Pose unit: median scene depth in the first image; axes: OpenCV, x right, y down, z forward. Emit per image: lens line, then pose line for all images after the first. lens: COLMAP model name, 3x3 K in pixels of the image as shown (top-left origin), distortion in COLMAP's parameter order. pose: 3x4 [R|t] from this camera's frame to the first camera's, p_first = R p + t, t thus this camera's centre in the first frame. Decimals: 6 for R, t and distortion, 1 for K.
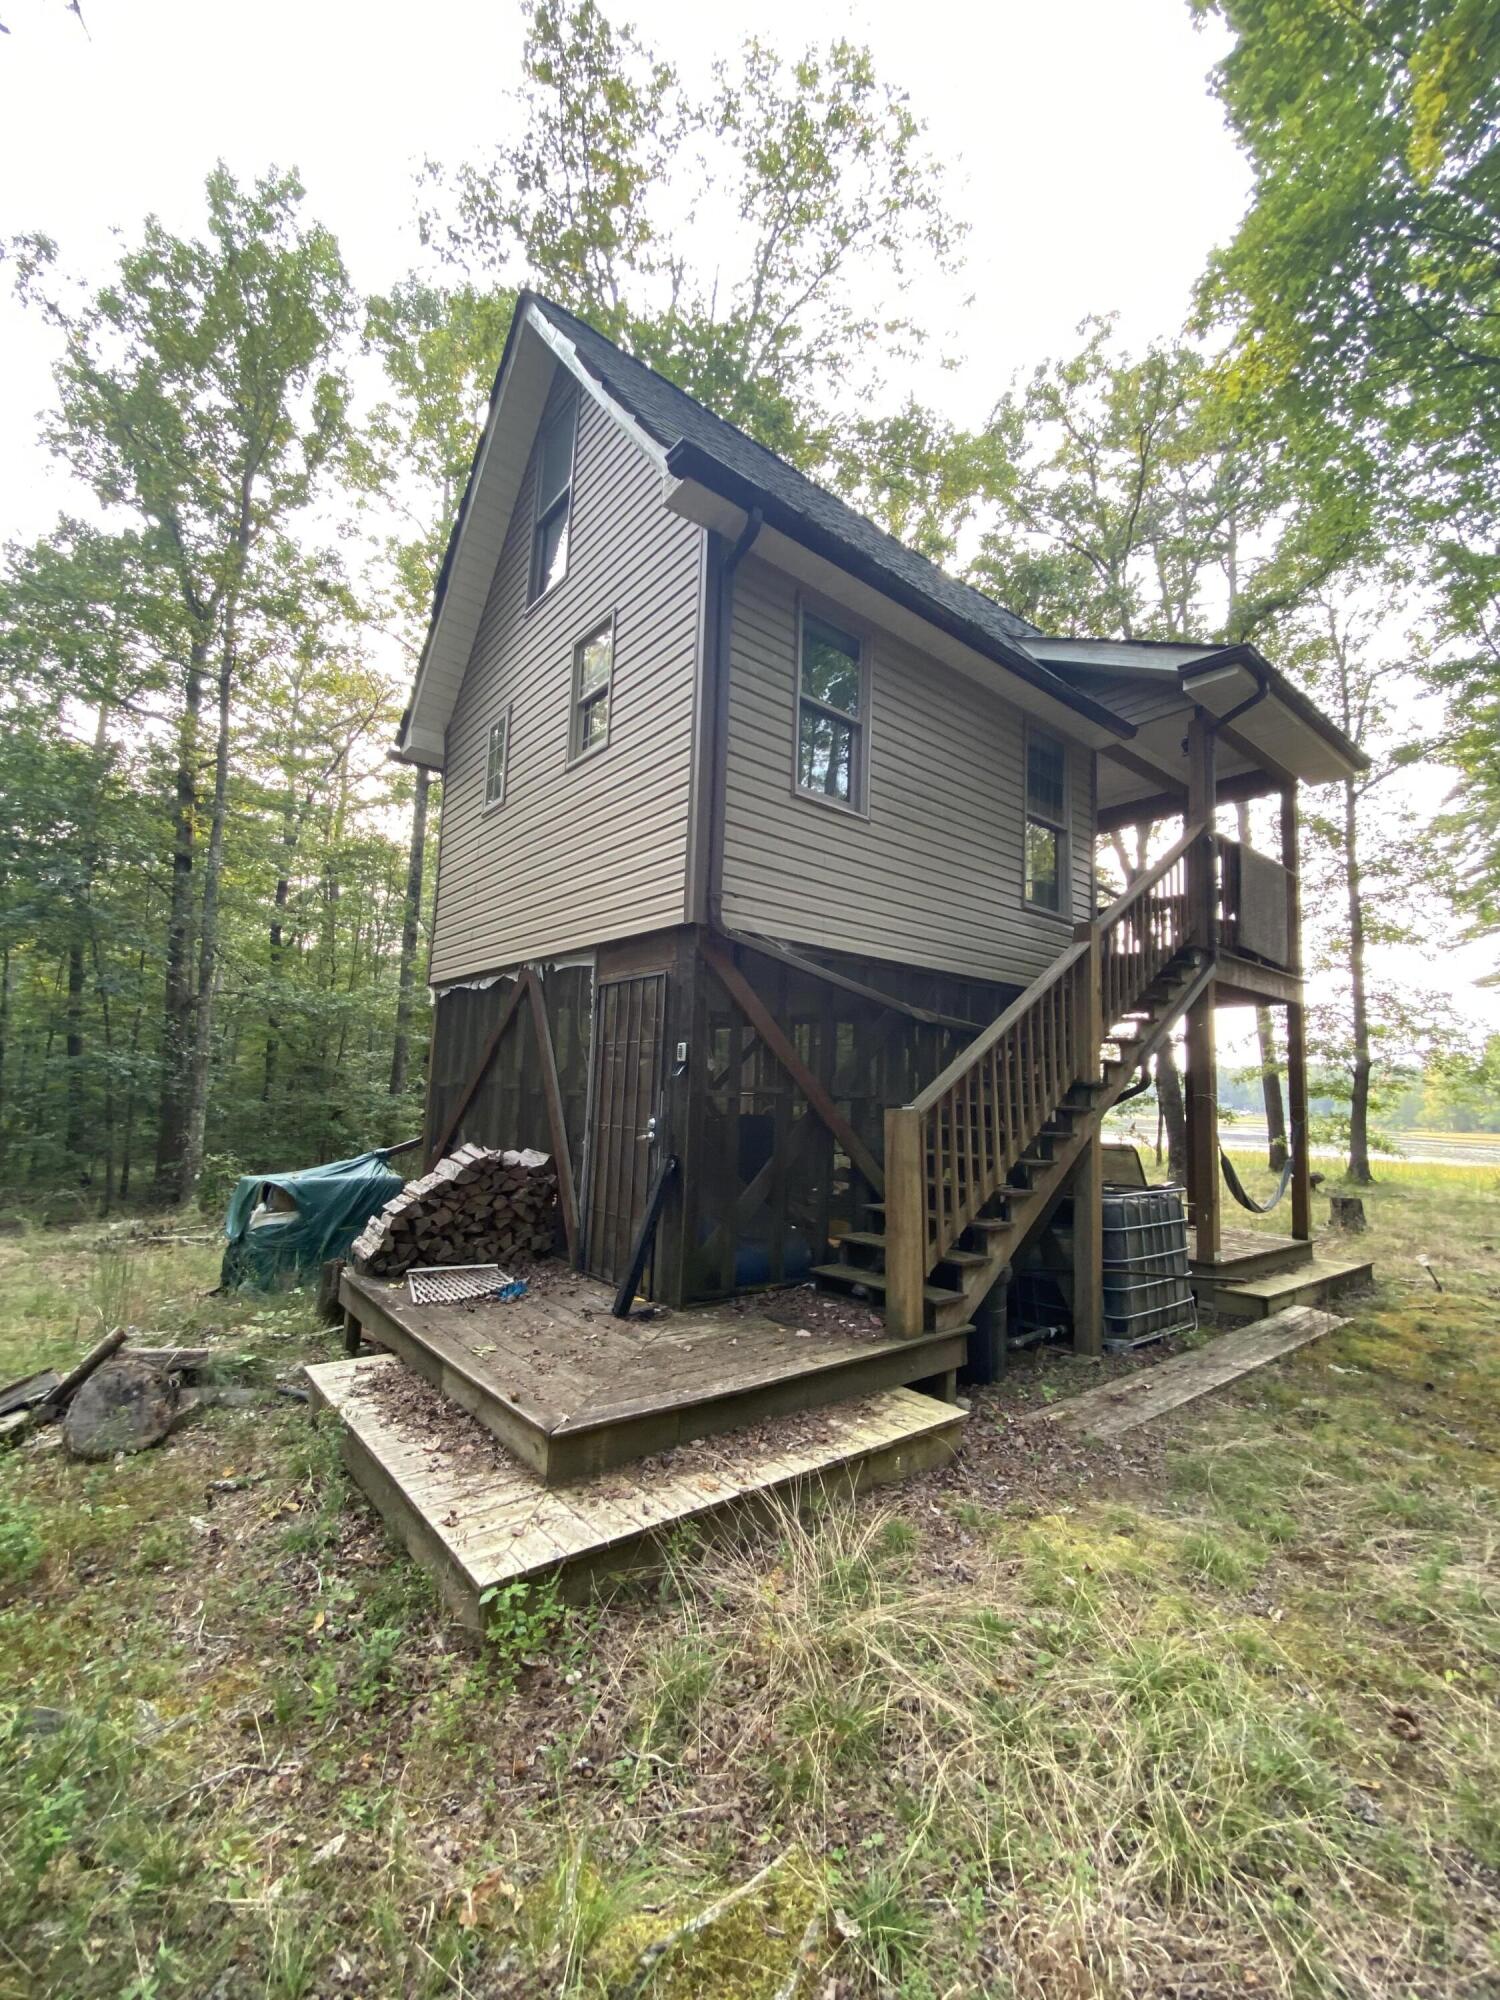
lens RADIAL K [[832.3, 0, 750.0], [0, 832.3, 1000.0], [0, 0, 1]] dist [0.004715, -0.015439]
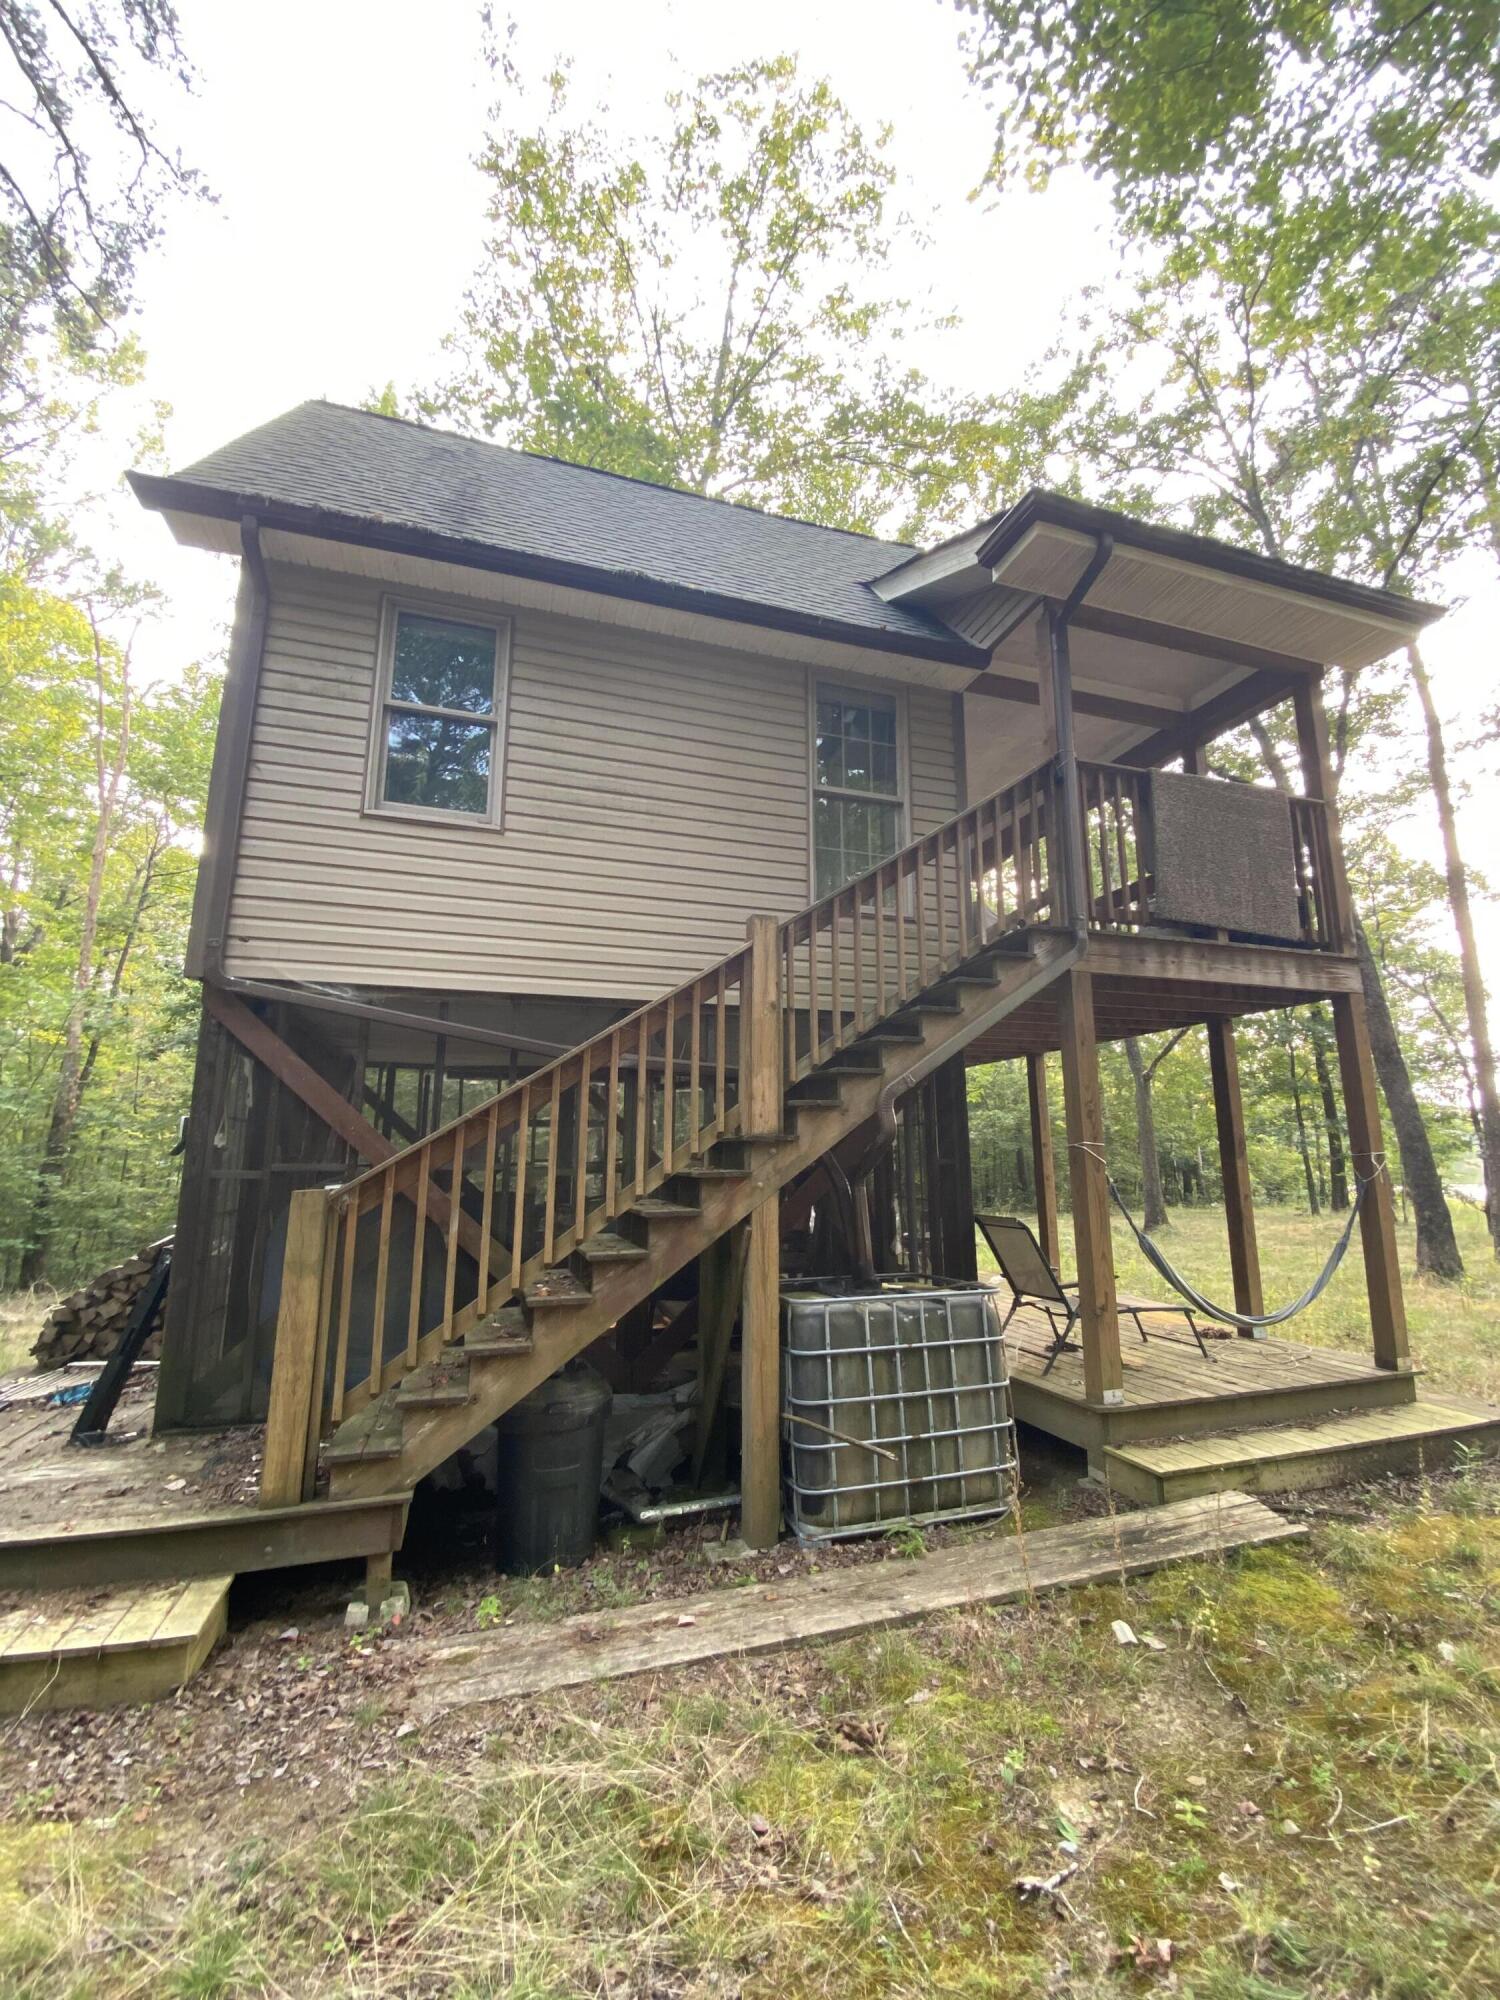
lens RADIAL K [[832.3, 0, 750.0], [0, 832.3, 1000.0], [0, 0, 1]] dist [0.004715, -0.015439]
pose [[0.932479, -0.107037, -0.345001, 0.768385], [0.077018, 0.992041, -0.099616, 0.063499], [0.352917, 0.066319, 0.933301, 0.388209]]
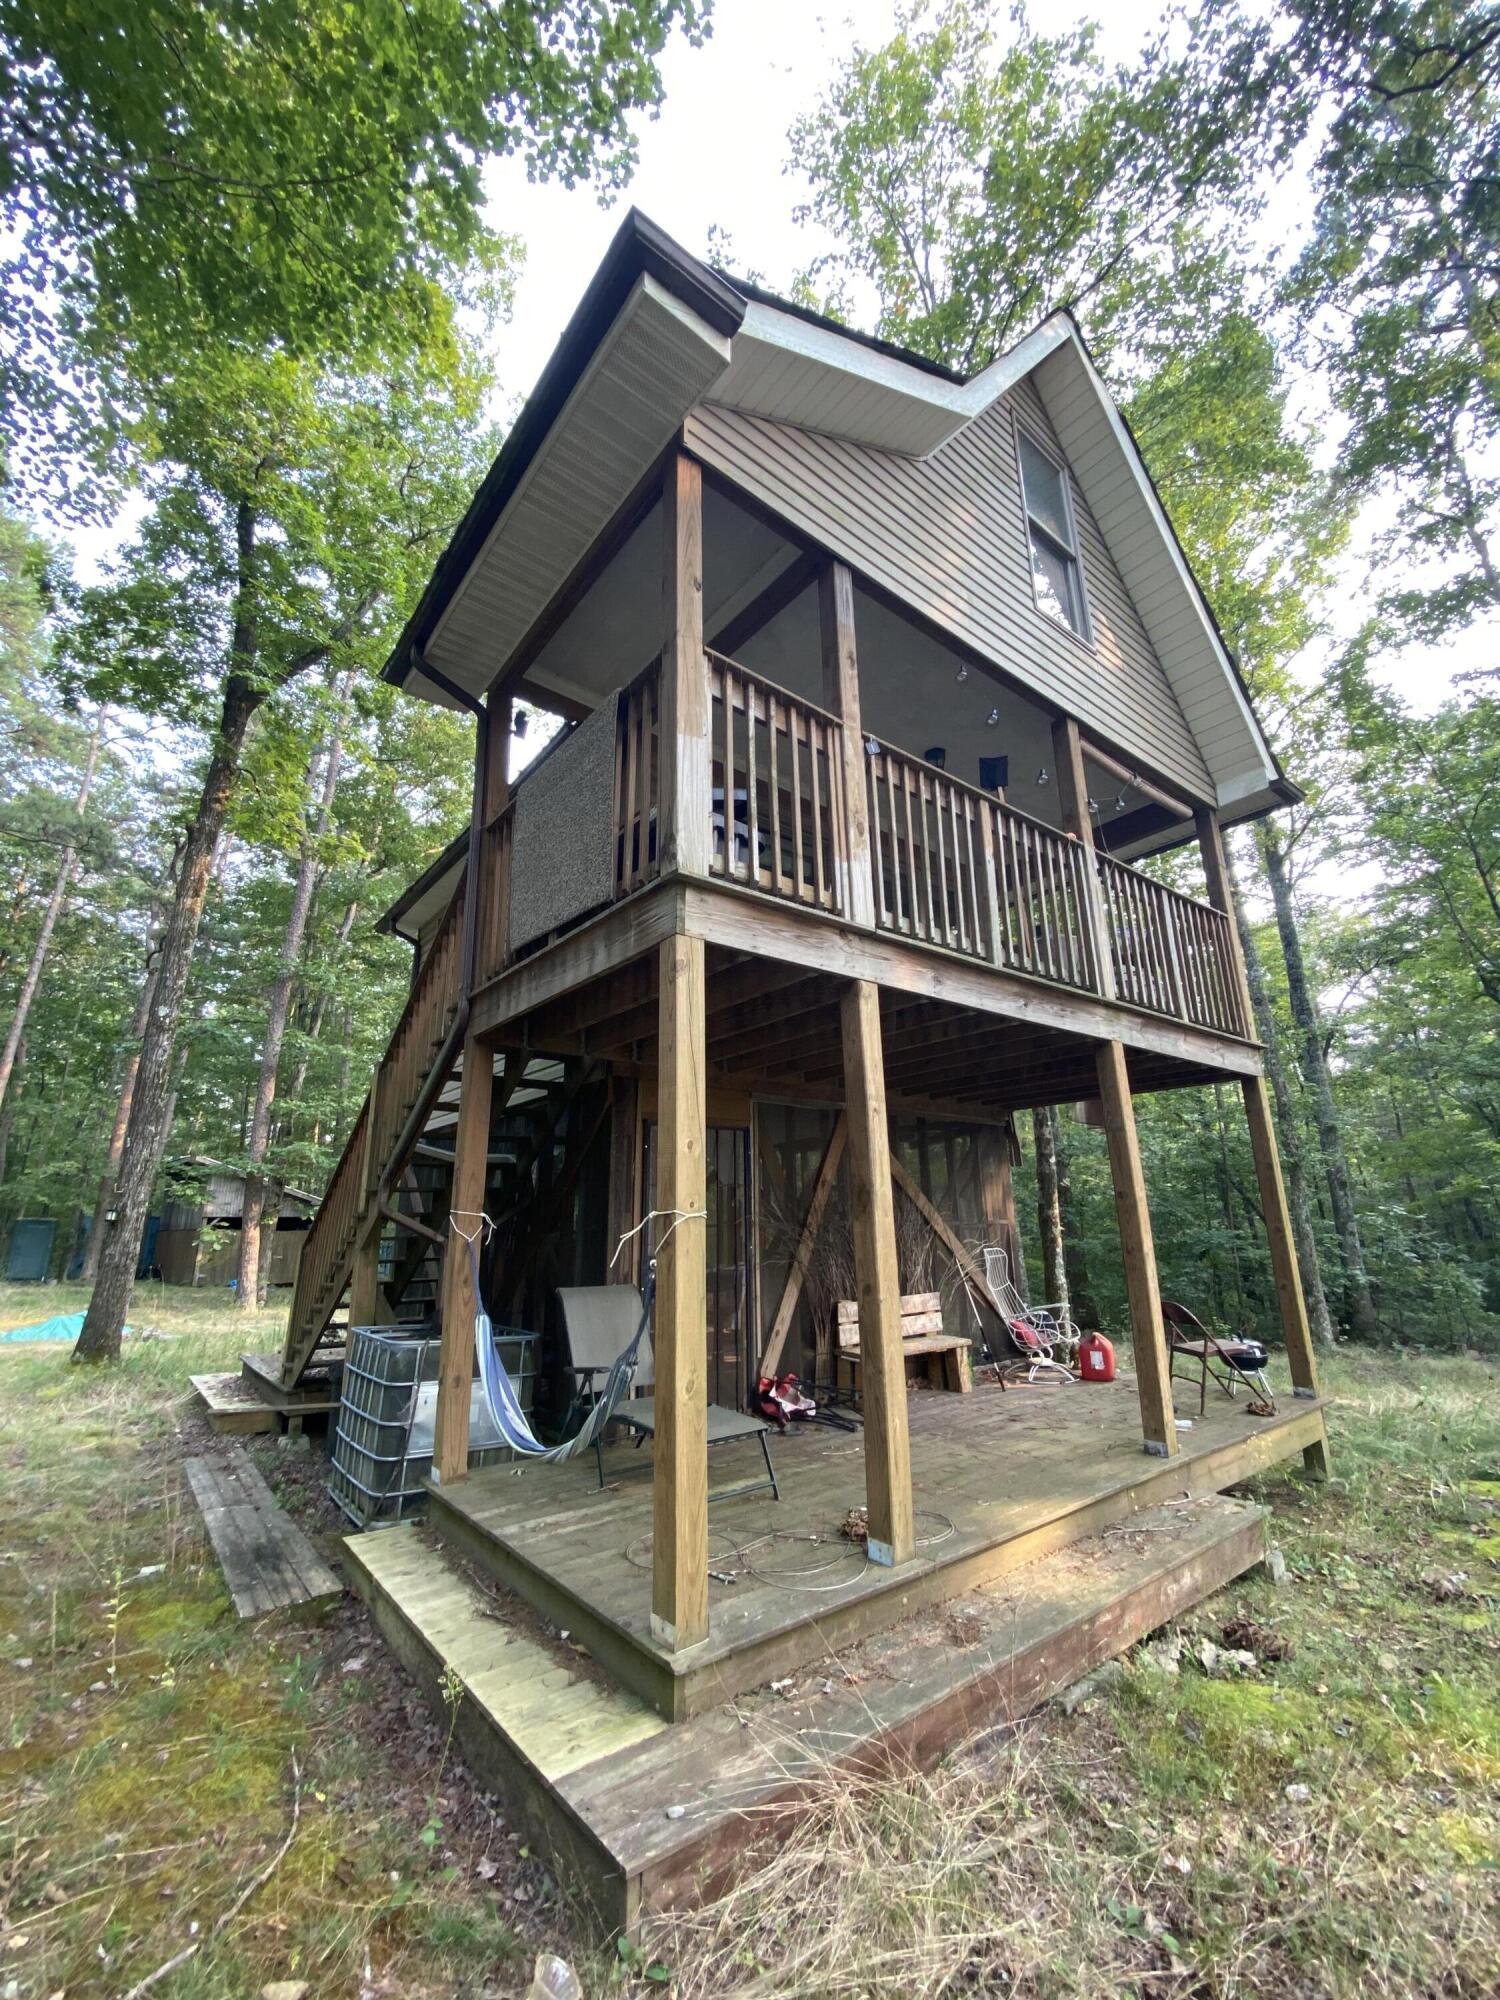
lens RADIAL K [[832.3, 0, 750.0], [0, 832.3, 1000.0], [0, 0, 1]] dist [0.004715, -0.015439]
pose [[-0.006441, -0.293418, -0.955963, 1.727333], [0.116948, 0.949201, -0.292130, 0.244384], [0.993117, -0.113679, 0.028201, 1.712639]]
